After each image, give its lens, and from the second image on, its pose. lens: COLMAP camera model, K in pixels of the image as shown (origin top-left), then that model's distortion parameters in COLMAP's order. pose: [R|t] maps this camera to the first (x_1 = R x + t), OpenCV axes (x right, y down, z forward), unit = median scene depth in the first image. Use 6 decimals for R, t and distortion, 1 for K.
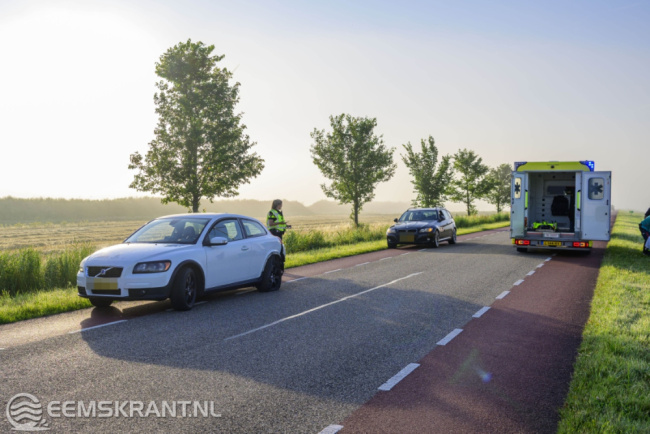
lens RADIAL K [[592.4, 0, 323.4], [0, 592.4, 213.2], [0, 0, 1]] dist [0.047436, 0.003004]
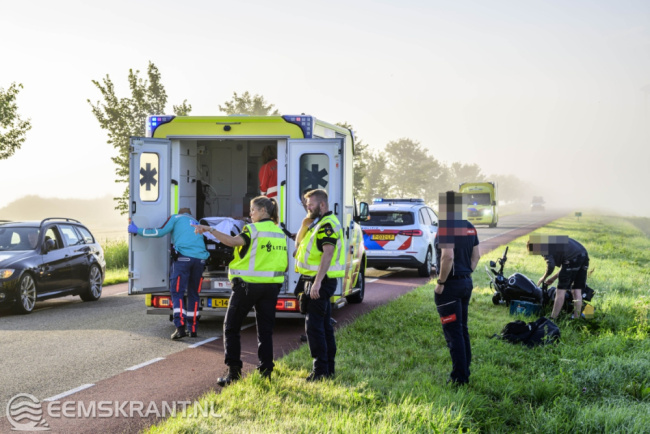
lens RADIAL K [[1176.2, 0, 324.7], [0, 1176.2, 214.7], [0, 0, 1]] dist [-0.032743, 0.000000]
pose [[0.973187, -0.011291, 0.229738, 0.259795], [0.012447, 0.999916, -0.003585, -0.010221], [-0.229678, 0.006348, 0.973246, 0.149858]]
